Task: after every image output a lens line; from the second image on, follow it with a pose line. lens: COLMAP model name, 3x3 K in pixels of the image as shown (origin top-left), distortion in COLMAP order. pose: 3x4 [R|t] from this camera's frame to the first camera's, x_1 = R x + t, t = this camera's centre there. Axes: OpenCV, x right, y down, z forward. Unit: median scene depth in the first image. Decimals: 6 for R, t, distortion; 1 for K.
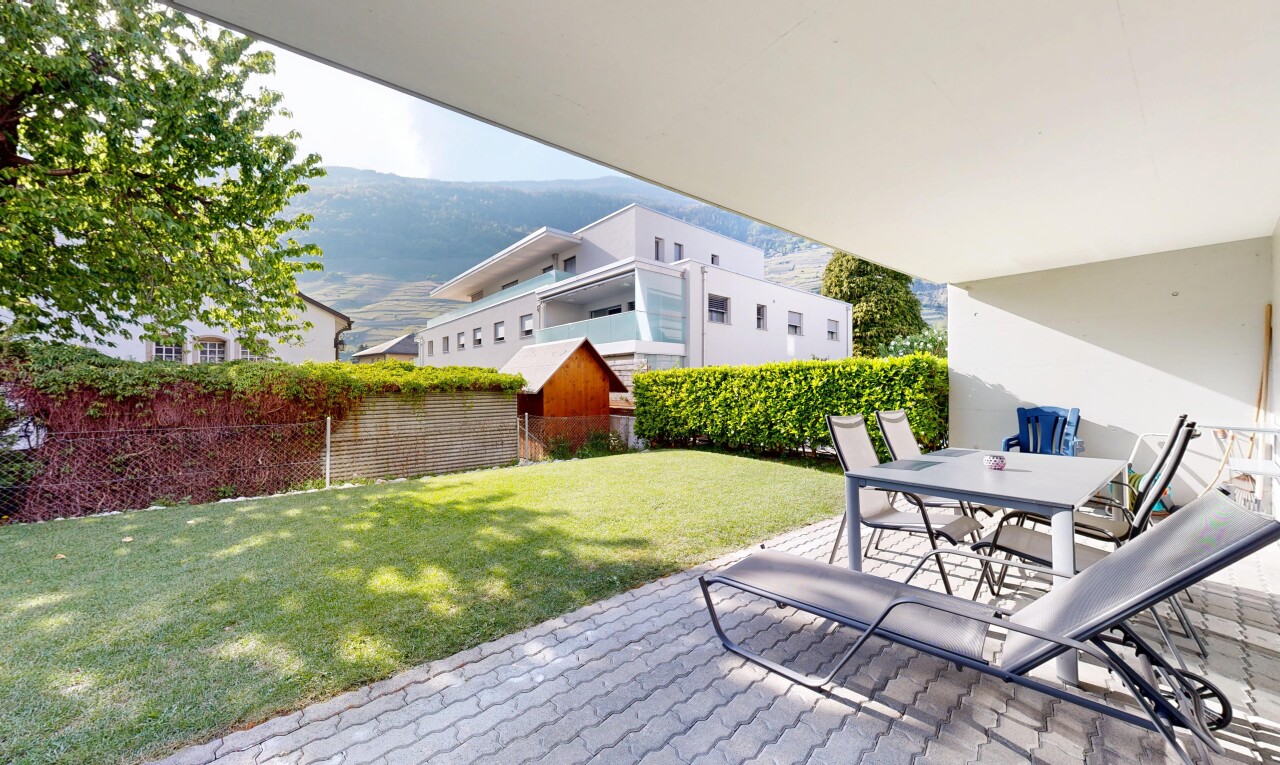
lens RADIAL K [[430.6, 0, 640.3], [0, 430.6, 381.2], [0, 0, 1]] dist [0.000758, 0.000270]
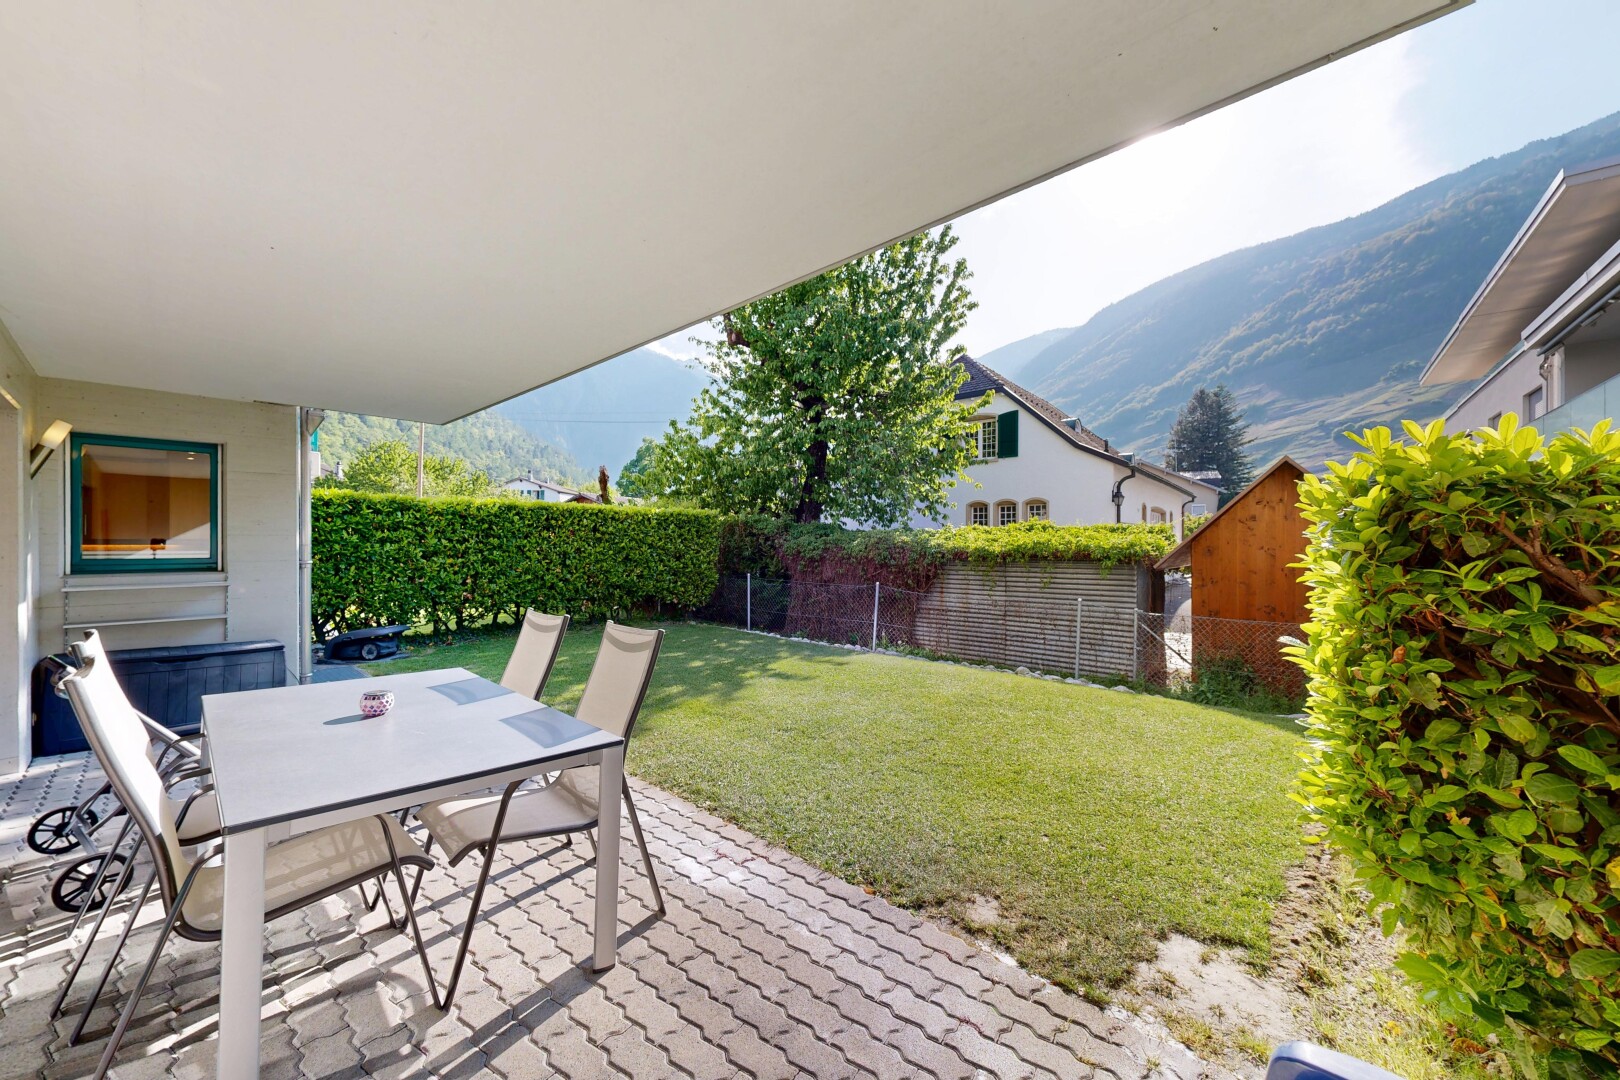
lens RADIAL K [[607.8, 0, 814.5], [0, 607.8, 543.0], [0, 0, 1]] dist [0.000281, 0.000224]
pose [[0.168657, 0.001490, -0.985674, 0.519094], [0.006001, 0.999979, 0.002538, -0.012707], [0.985657, -0.006343, 0.168644, 0.428932]]
